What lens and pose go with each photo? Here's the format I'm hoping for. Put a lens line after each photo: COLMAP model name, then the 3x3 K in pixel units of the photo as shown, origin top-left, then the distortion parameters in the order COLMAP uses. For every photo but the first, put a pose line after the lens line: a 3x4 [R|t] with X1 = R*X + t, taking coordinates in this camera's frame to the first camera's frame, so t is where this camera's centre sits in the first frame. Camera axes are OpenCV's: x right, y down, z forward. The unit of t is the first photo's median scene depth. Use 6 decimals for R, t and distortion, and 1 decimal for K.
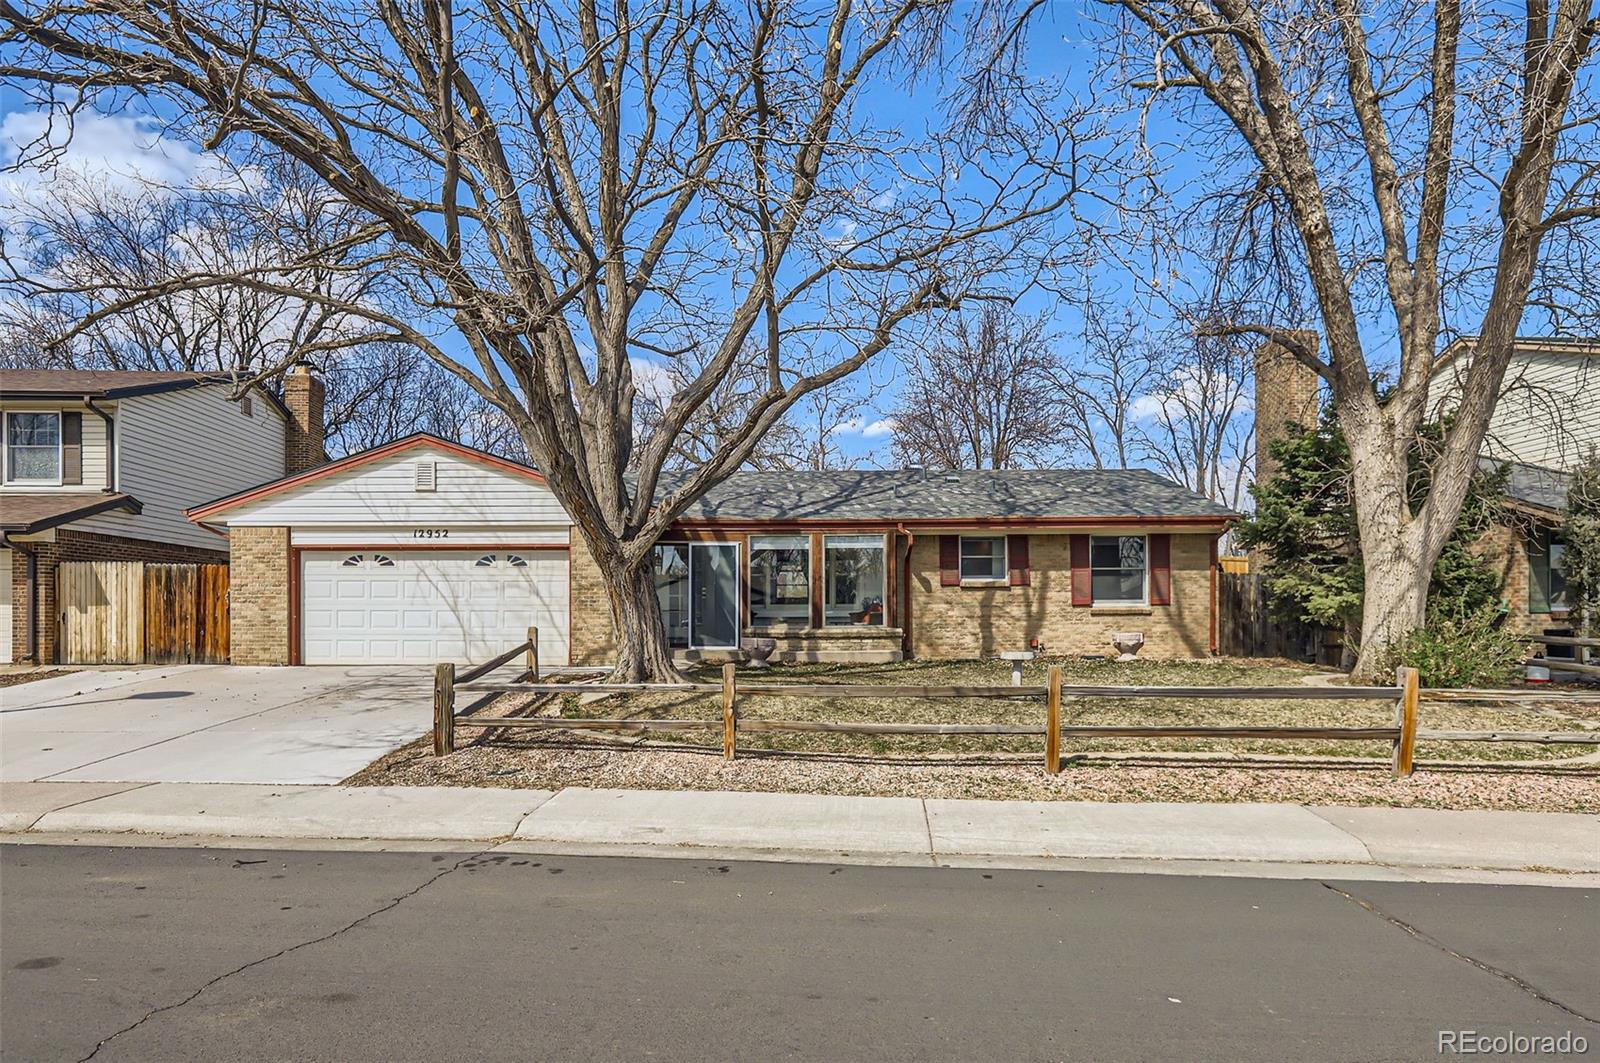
lens RADIAL K [[921.5, 0, 796.1], [0, 921.5, 529.3], [0, 0, 1]] dist [-0.013631, 0.002326]
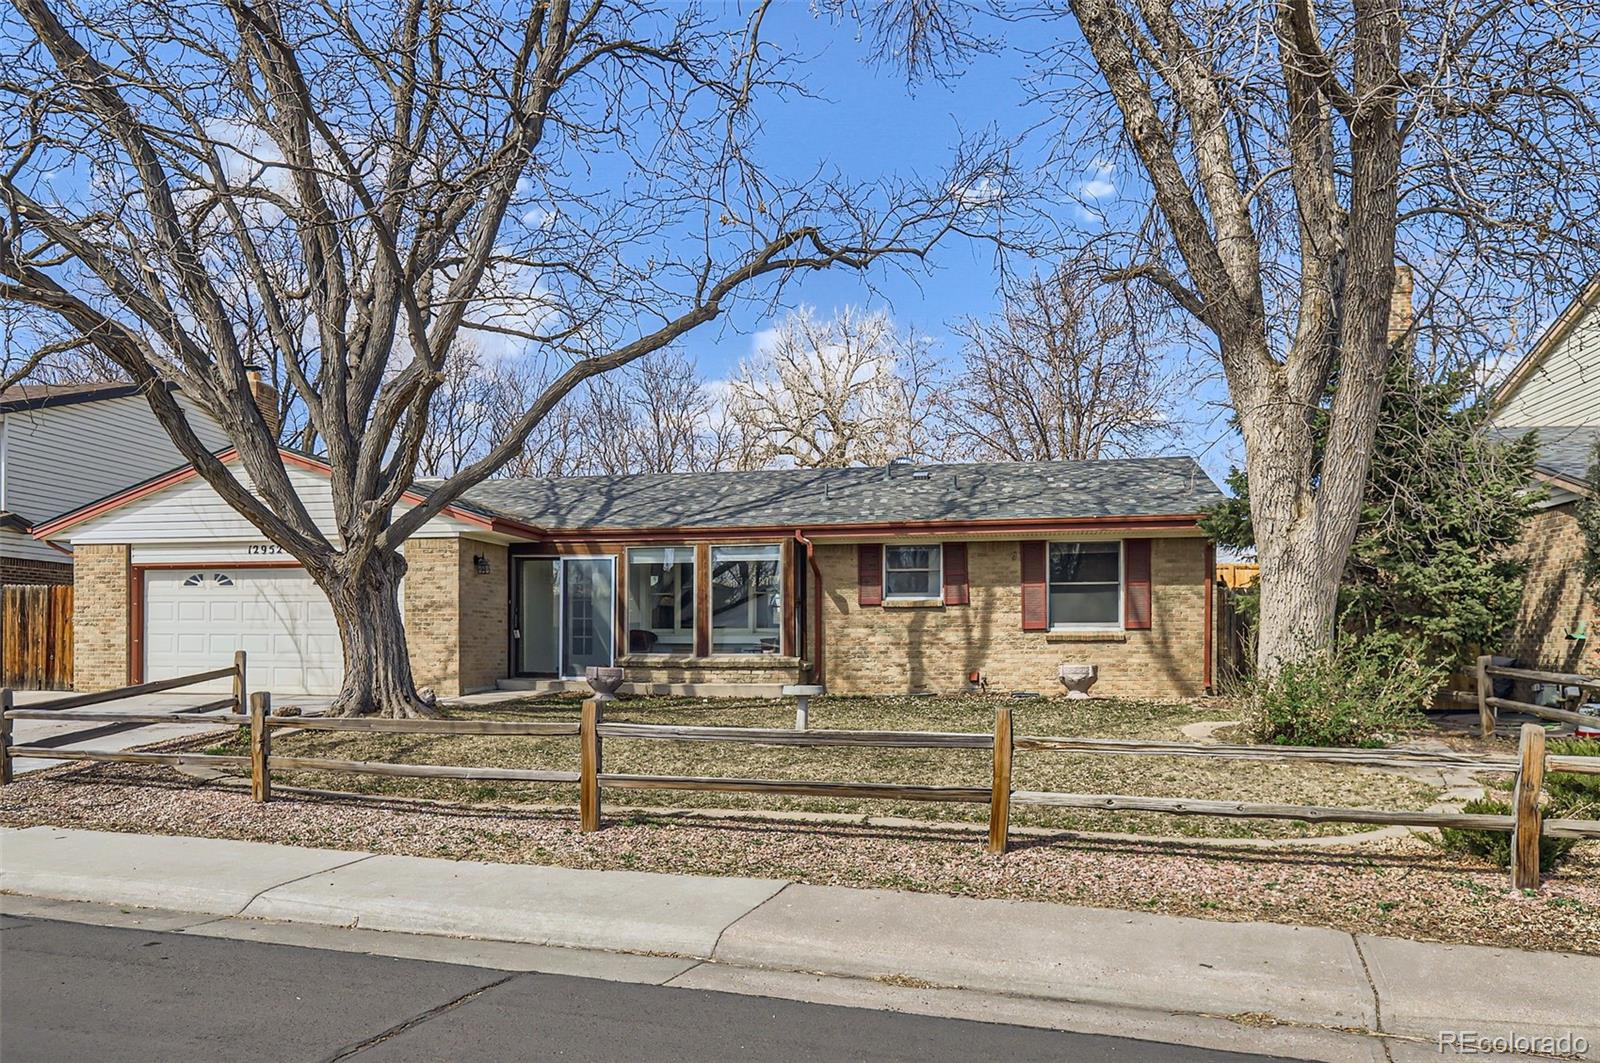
lens RADIAL K [[1087.0, 0, 802.8], [0, 1087.0, 542.5], [0, 0, 1]] dist [-0.012769, 0.004107]
pose [[0.983109, -0.013578, -0.182516, 0.297189], [0.013397, 0.999908, -0.002222, 0.006754], [0.182529, -0.000261, 0.983200, 0.042172]]
